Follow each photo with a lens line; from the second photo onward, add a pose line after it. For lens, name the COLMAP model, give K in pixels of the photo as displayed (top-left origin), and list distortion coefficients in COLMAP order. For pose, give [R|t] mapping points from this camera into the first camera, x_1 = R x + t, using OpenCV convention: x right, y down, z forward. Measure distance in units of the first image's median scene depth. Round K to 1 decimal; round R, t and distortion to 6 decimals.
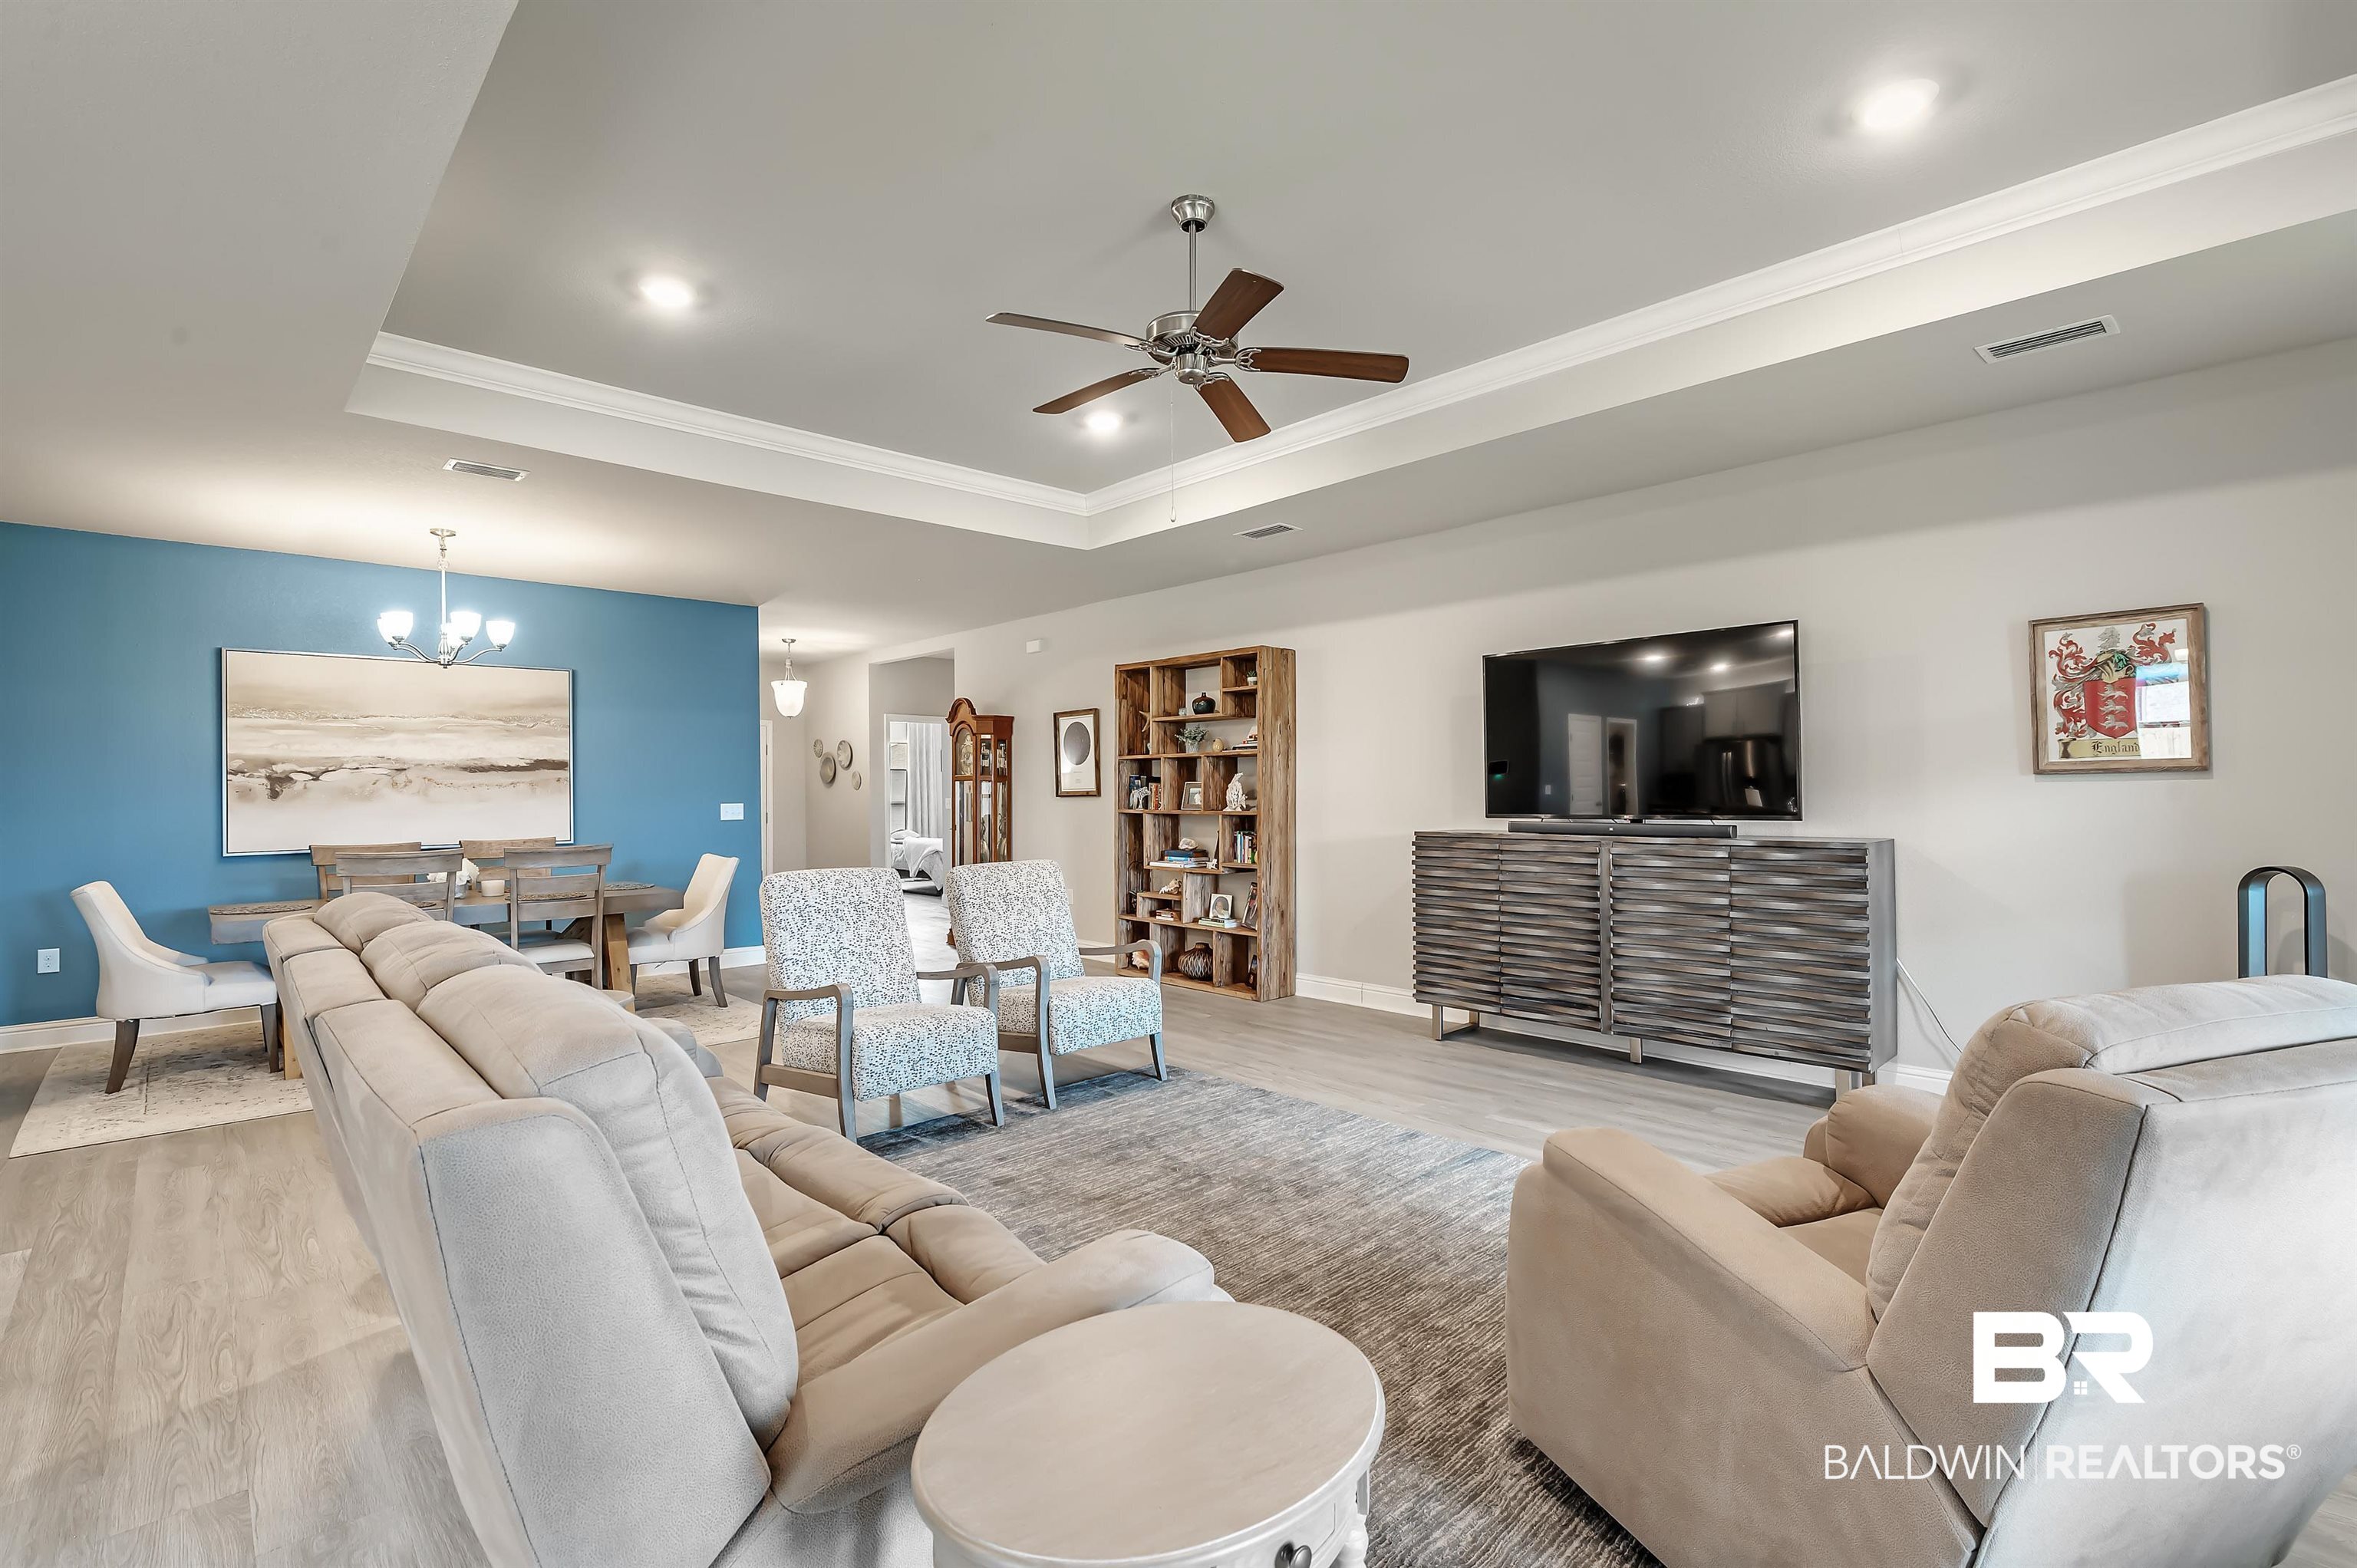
lens RADIAL K [[1030.3, 0, 1158.8], [0, 1030.3, 782.2], [0, 0, 1]] dist [-0.006033, -0.002368]
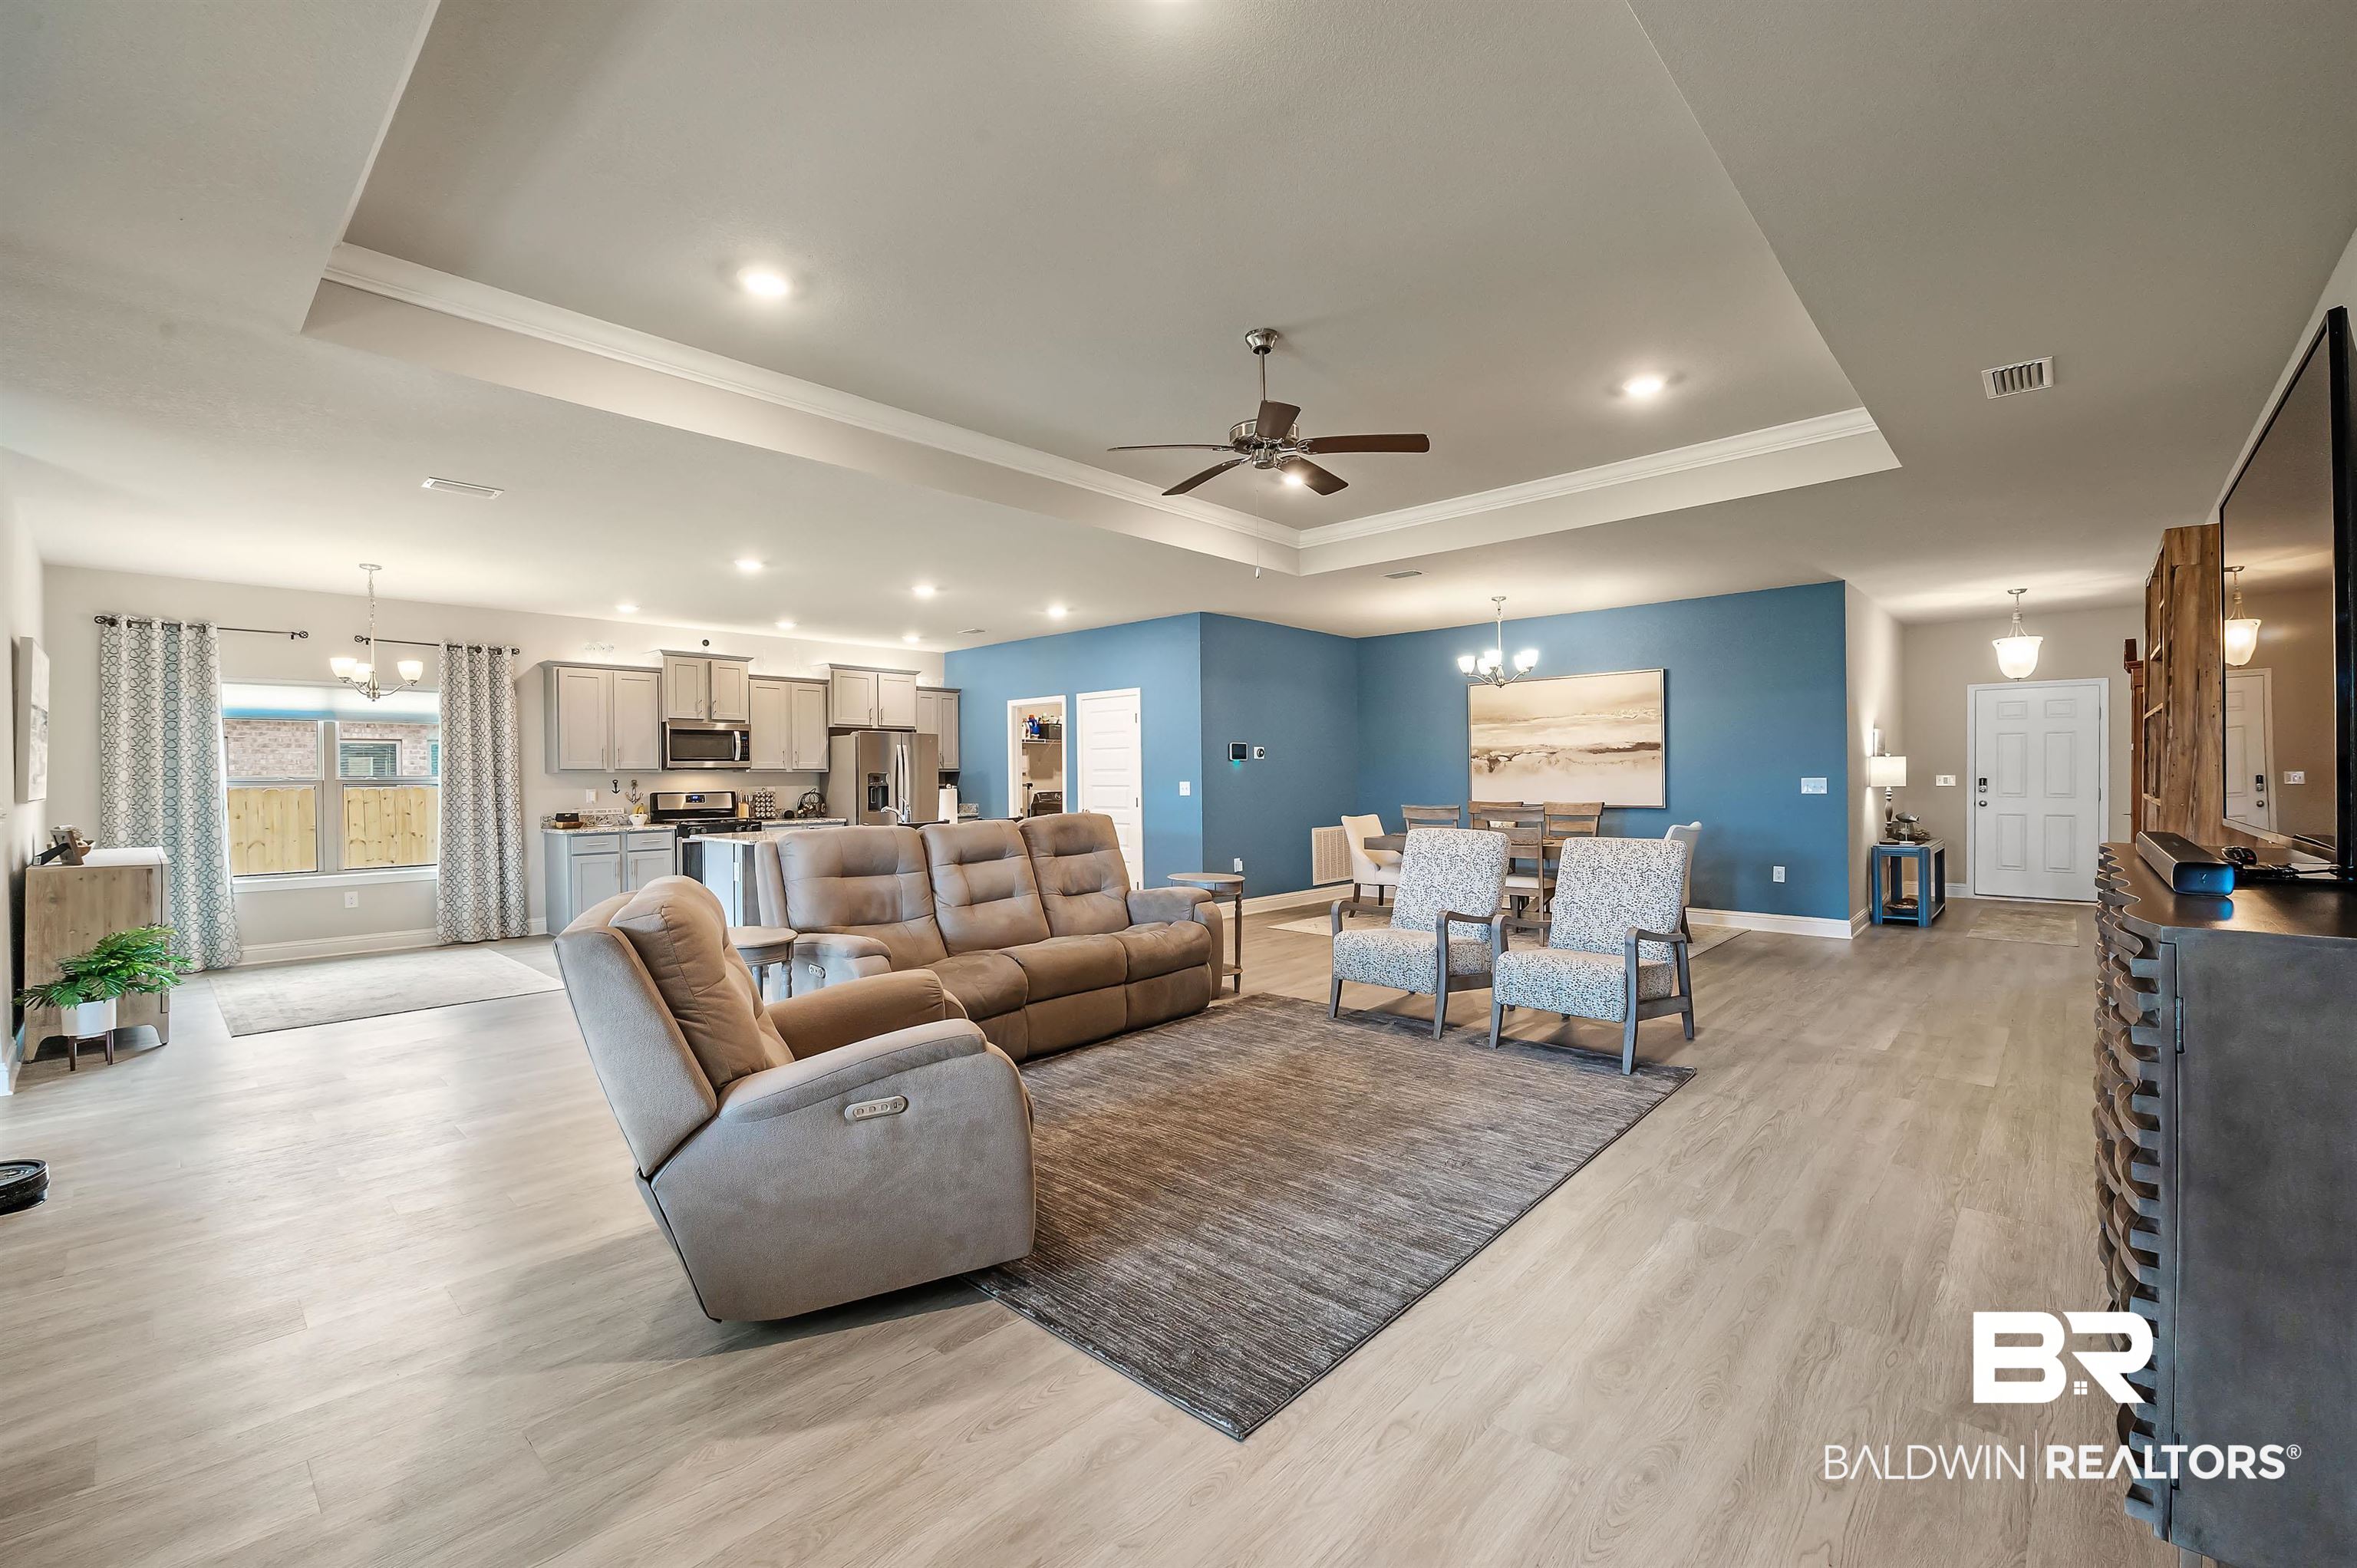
lens RADIAL K [[966.2, 0, 1208.5], [0, 966.2, 784.9], [0, 0, 1]] dist [-0.015538, 0.000428]
pose [[0.103890, 0.019746, -0.994393, 0.640196], [0.013334, 0.999685, 0.021244, -0.002513], [0.994499, -0.015466, 0.103594, 0.398863]]
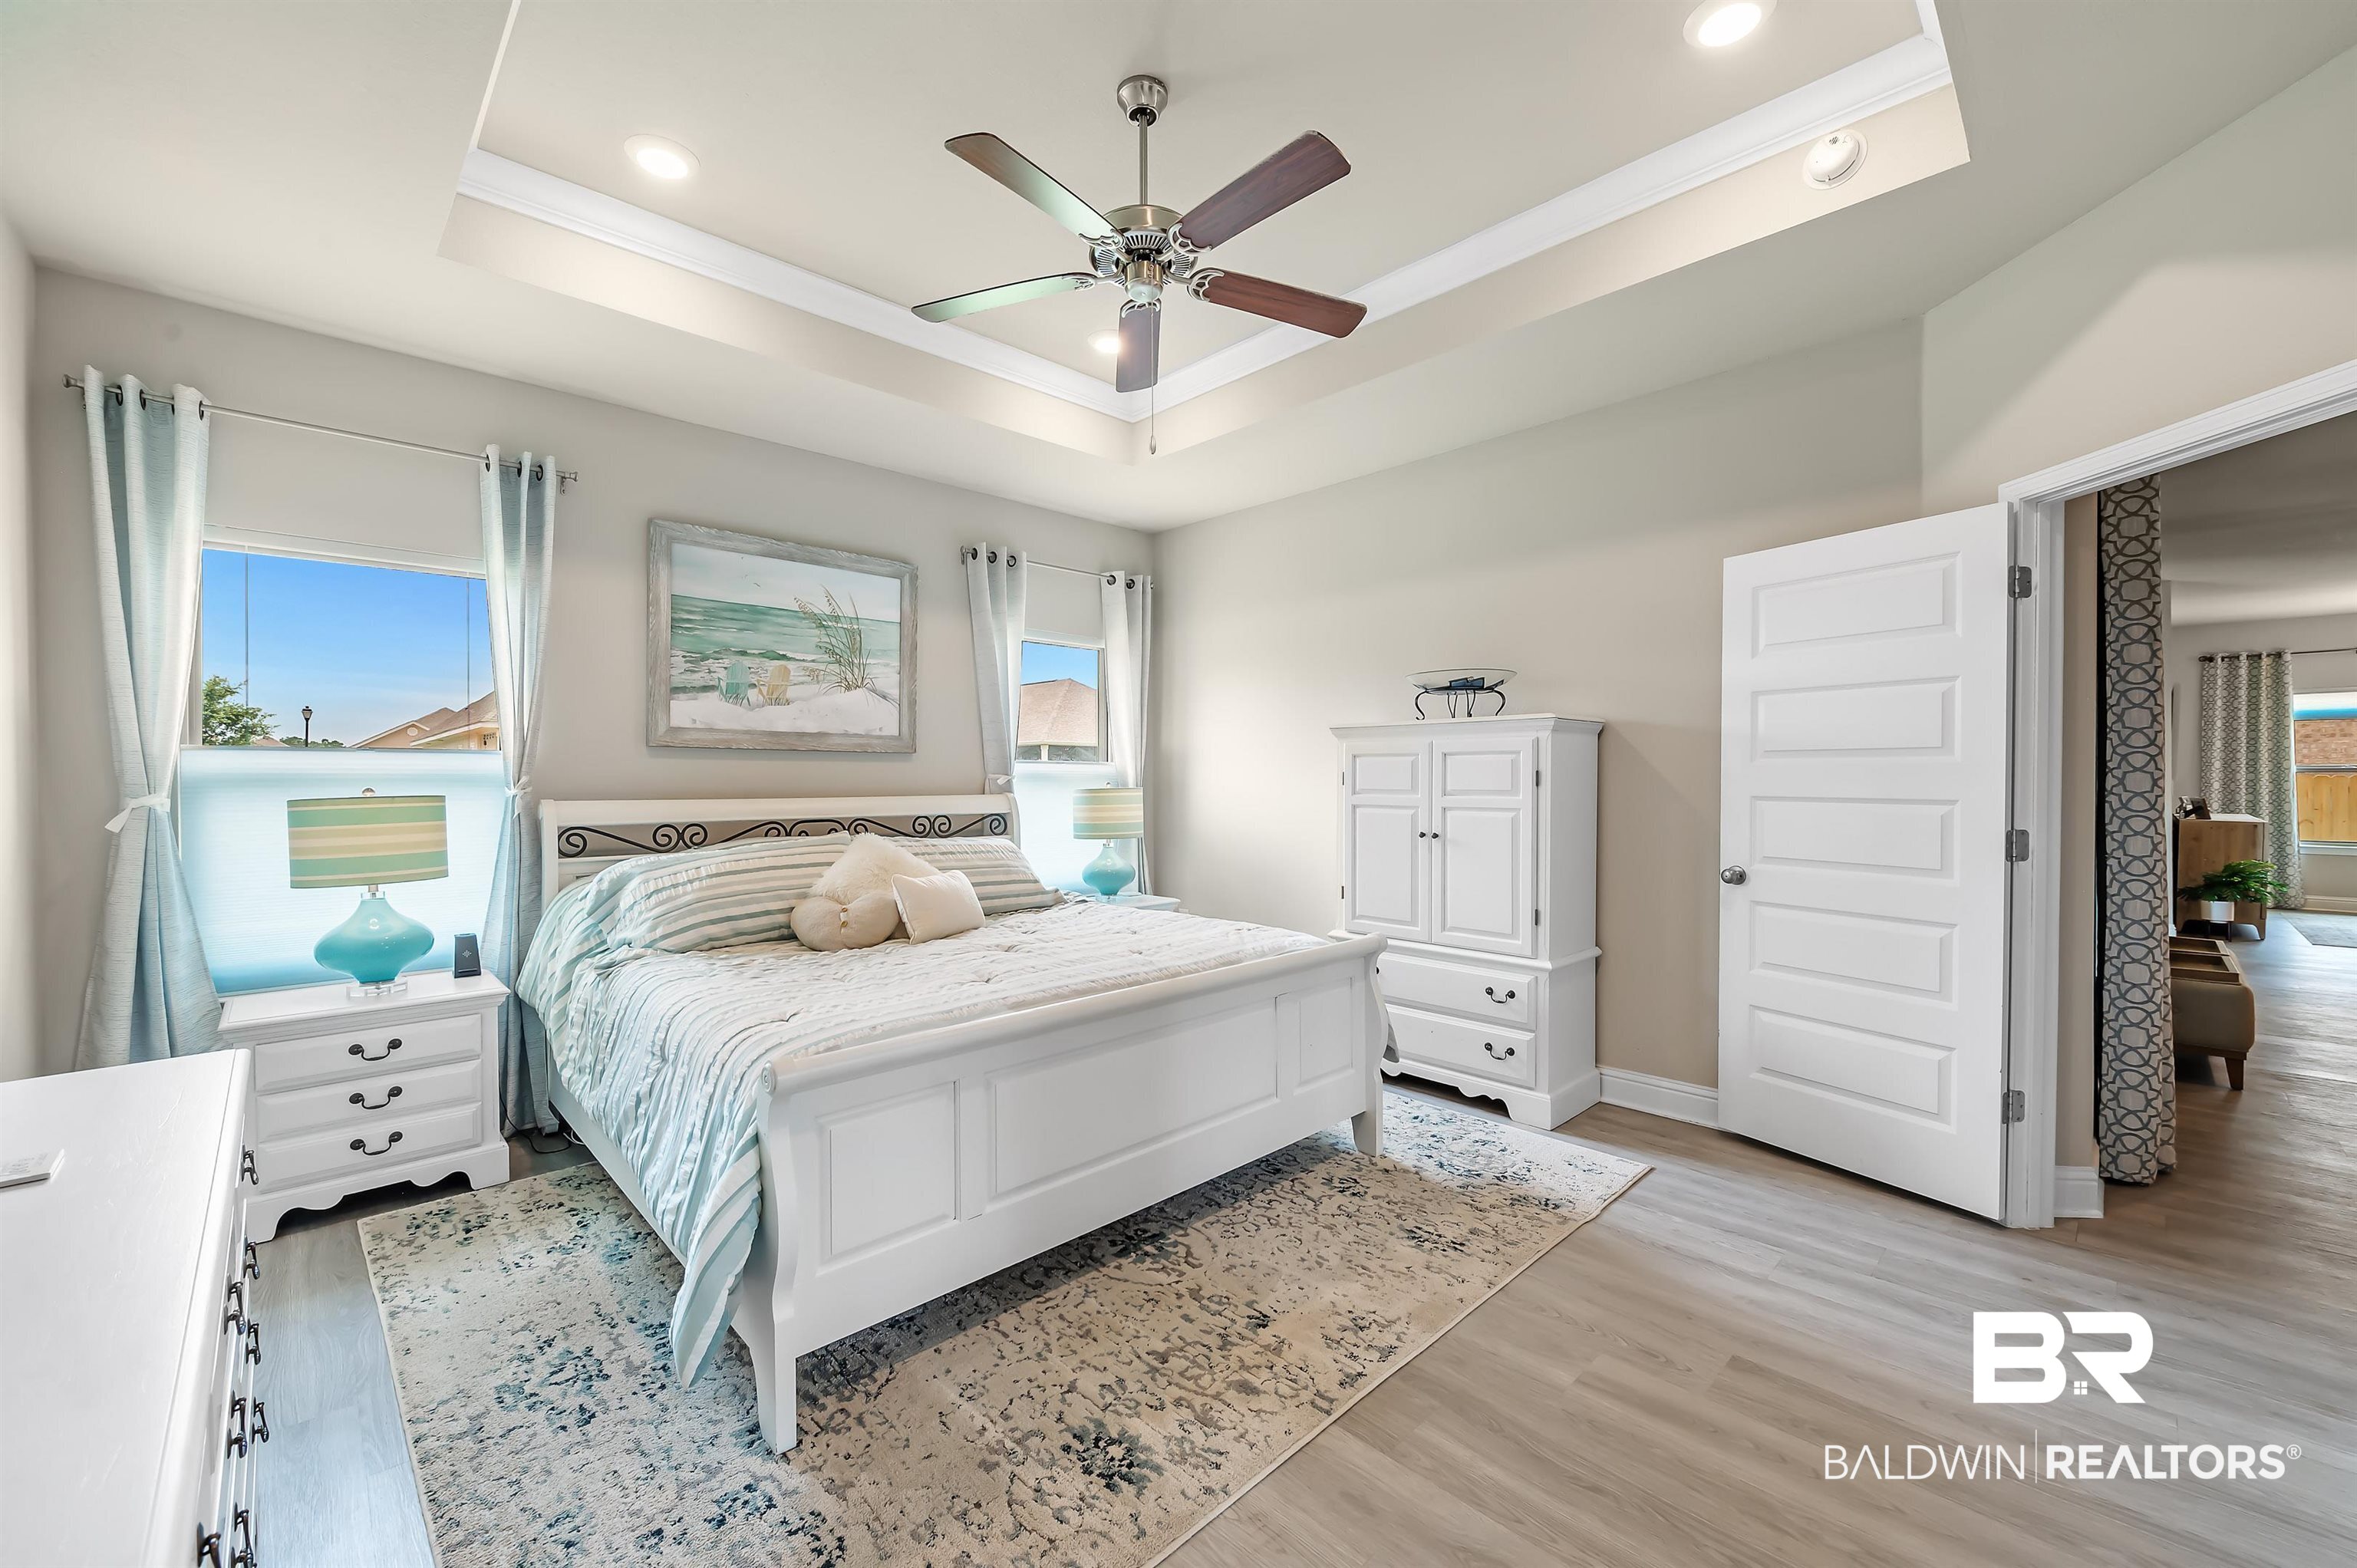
lens RADIAL K [[920.8, 0, 1176.1], [0, 920.8, 774.9], [0, 0, 1]] dist [-0.000138, -0.000275]
pose [[-0.999761, 0.013142, -0.017462, 1.171272], [0.013211, 0.999905, -0.003874, -0.006158], [0.017410, -0.004104, -0.999840, 0.762935]]
